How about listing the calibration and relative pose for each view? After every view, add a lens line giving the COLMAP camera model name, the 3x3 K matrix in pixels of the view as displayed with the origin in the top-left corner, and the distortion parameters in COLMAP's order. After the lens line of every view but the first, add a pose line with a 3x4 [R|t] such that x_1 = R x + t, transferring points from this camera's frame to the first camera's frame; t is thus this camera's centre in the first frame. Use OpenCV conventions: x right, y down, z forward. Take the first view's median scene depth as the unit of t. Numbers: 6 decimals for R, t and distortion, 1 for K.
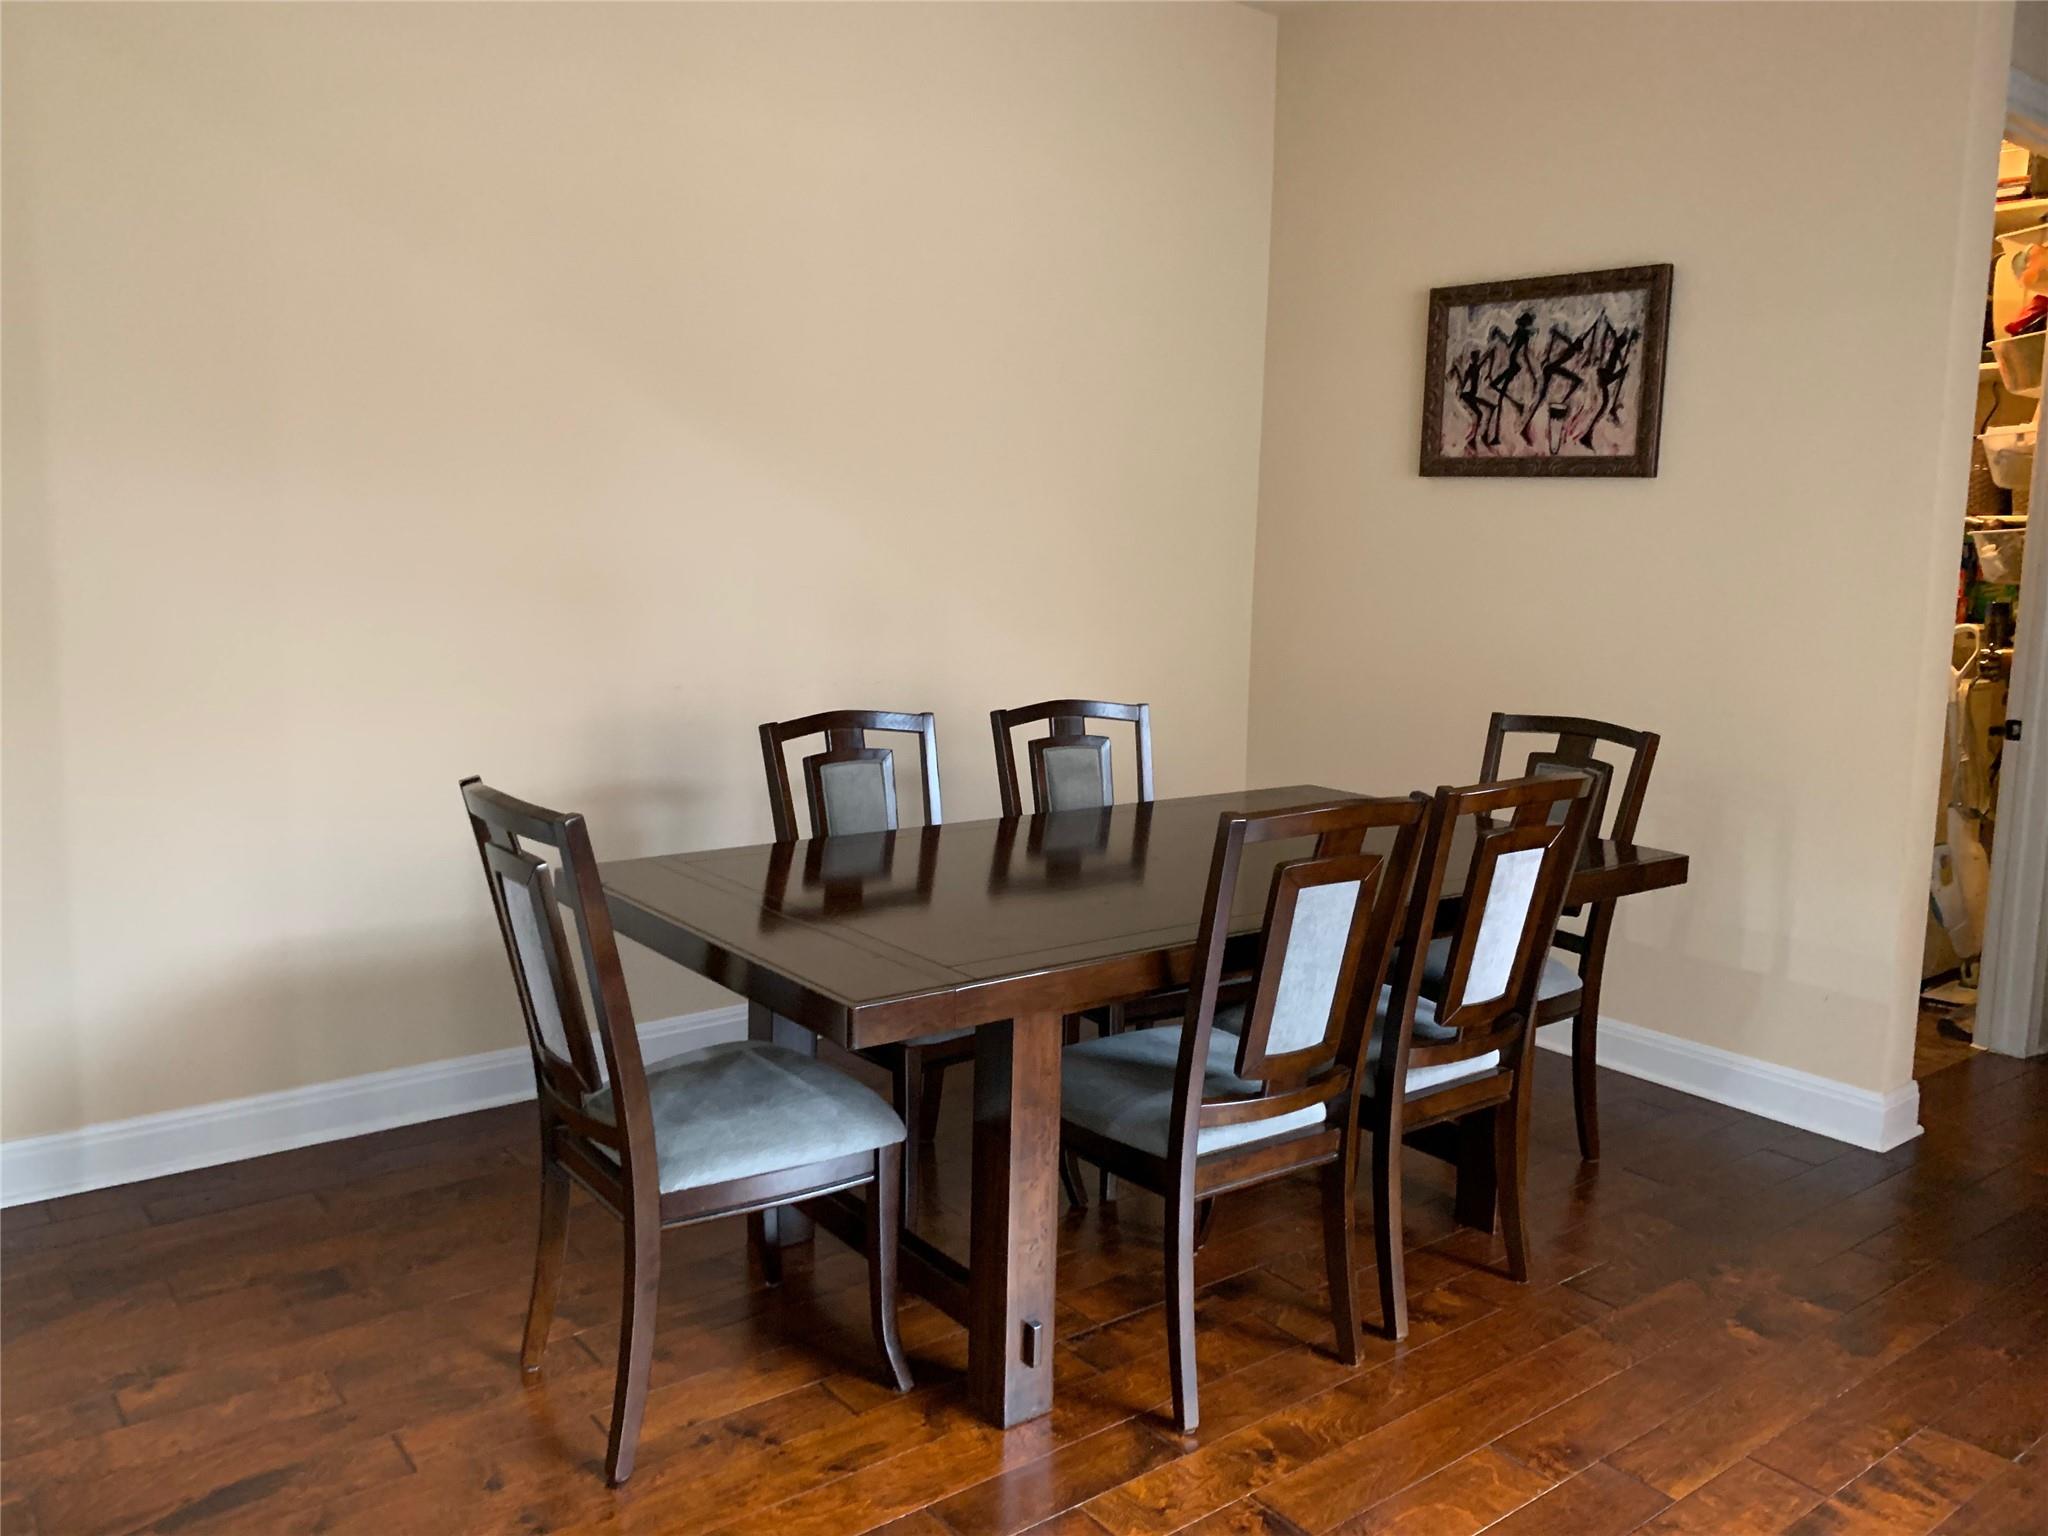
lens RADIAL K [[1560.7, 0, 1023.5], [0, 1560.7, 767.7], [0, 0, 1]] dist [-0.000388, -0.001164]
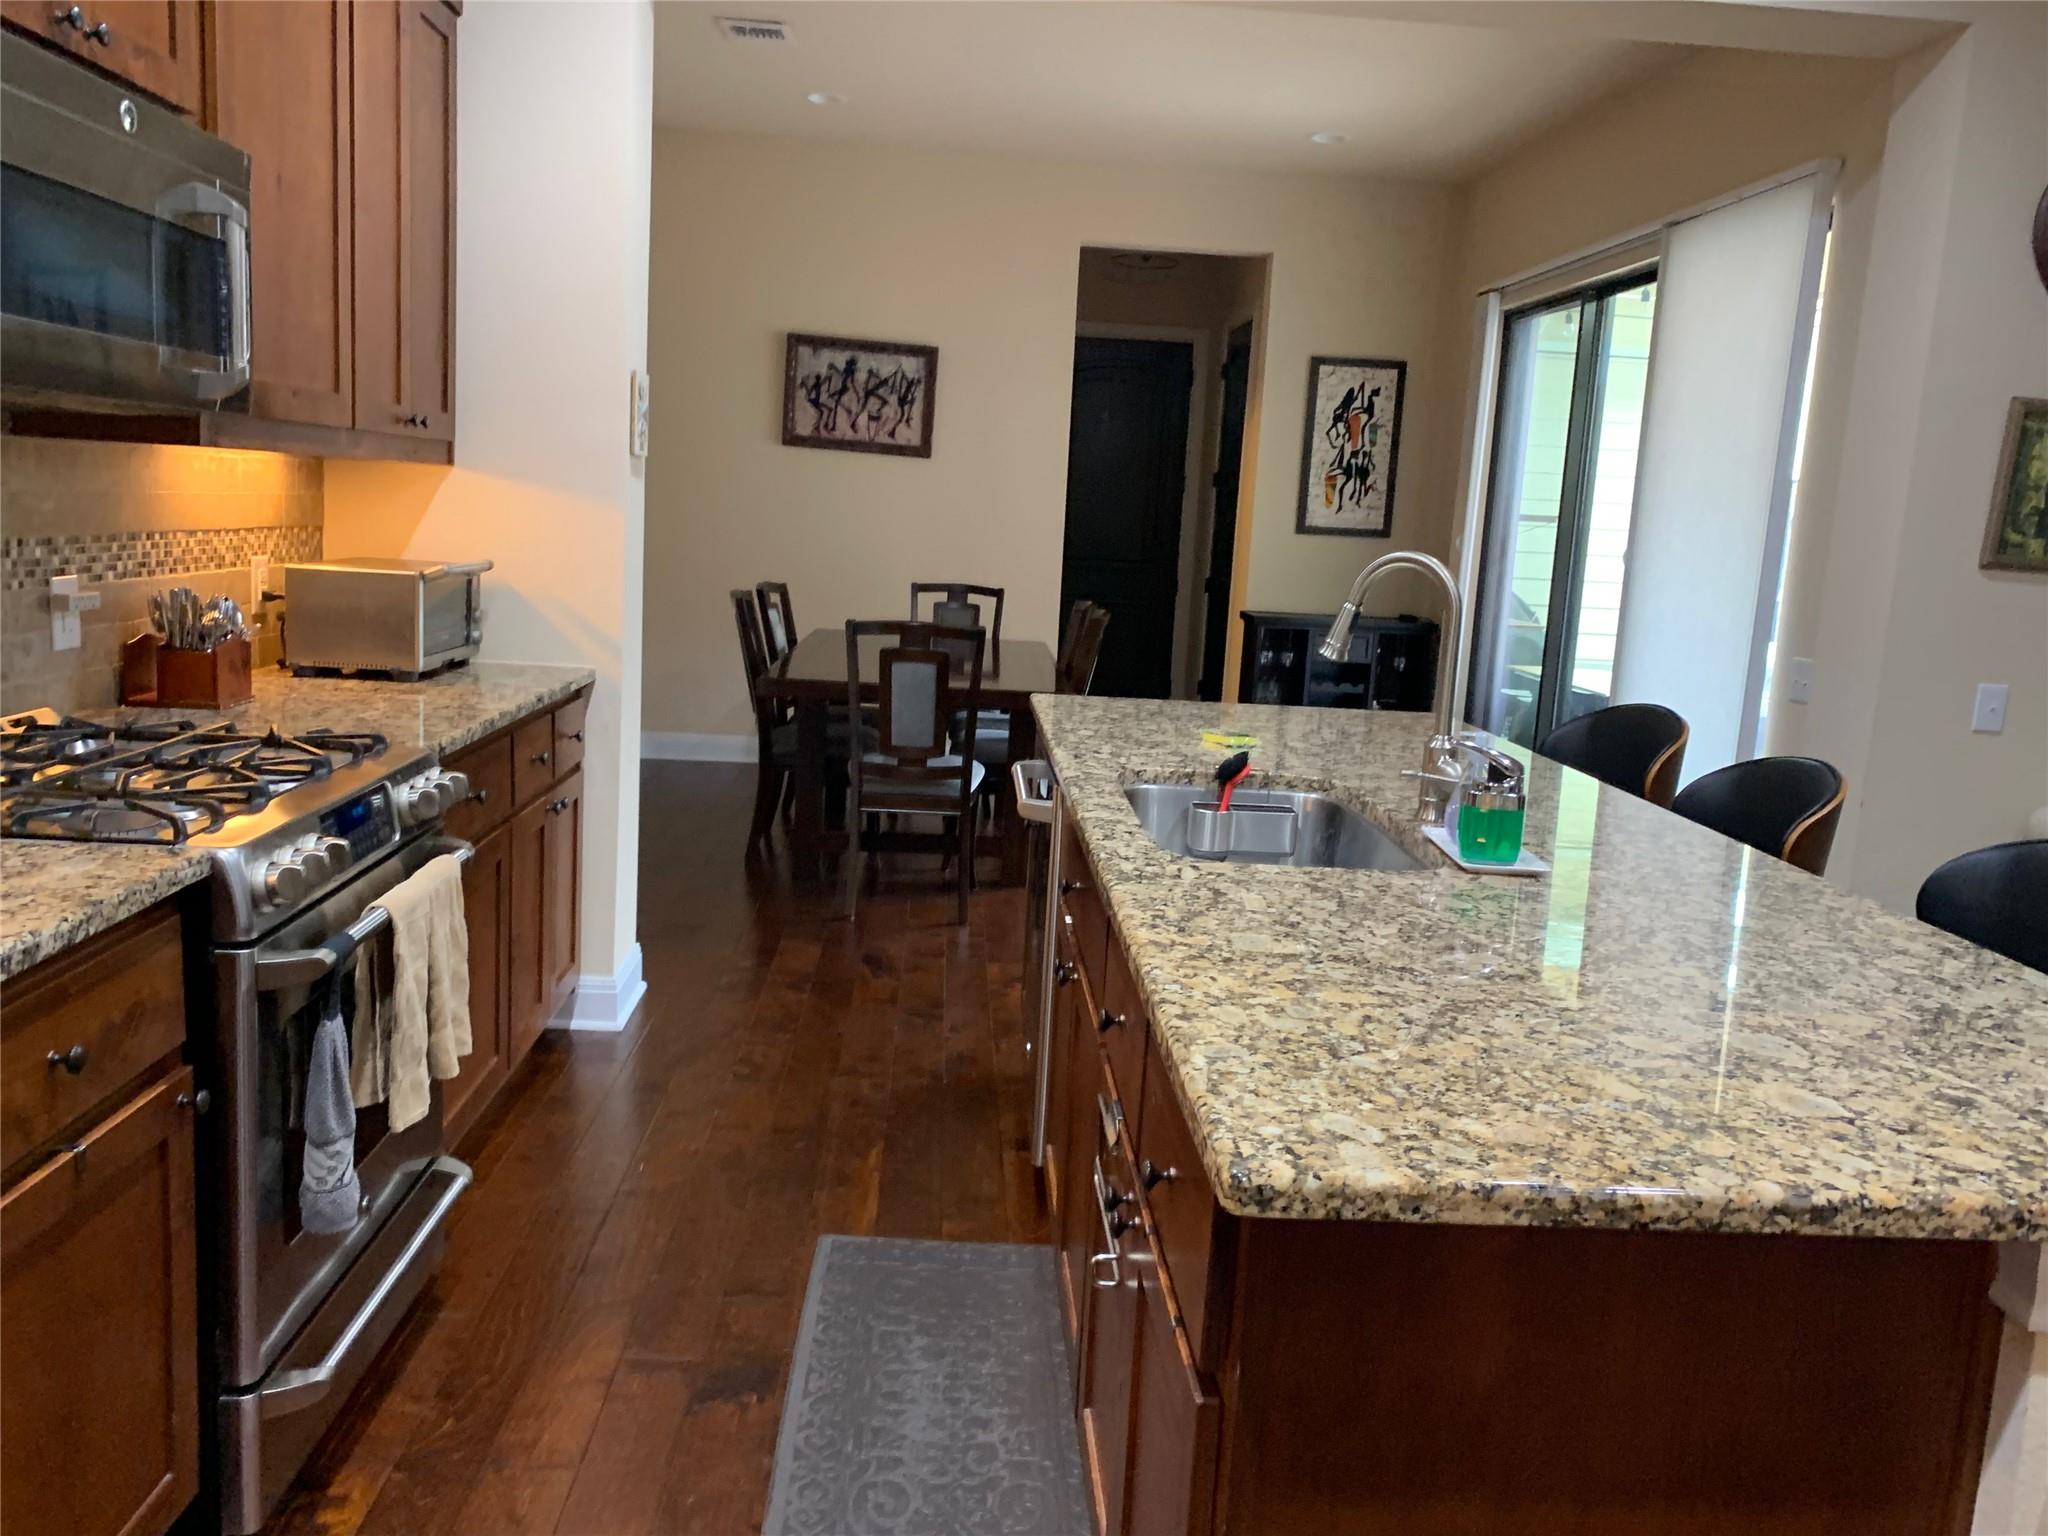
lens RADIAL K [[1560.7, 0, 1023.9], [0, 1560.7, 763.2], [0, 0, 1]] dist [-0.000388, -0.001164]
pose [[0.554818, -0.118126, 0.823543, -1.093249], [0.069250, 0.992991, 0.095777, 0.009014], [-0.829085, 0.003892, 0.559110, -0.152317]]
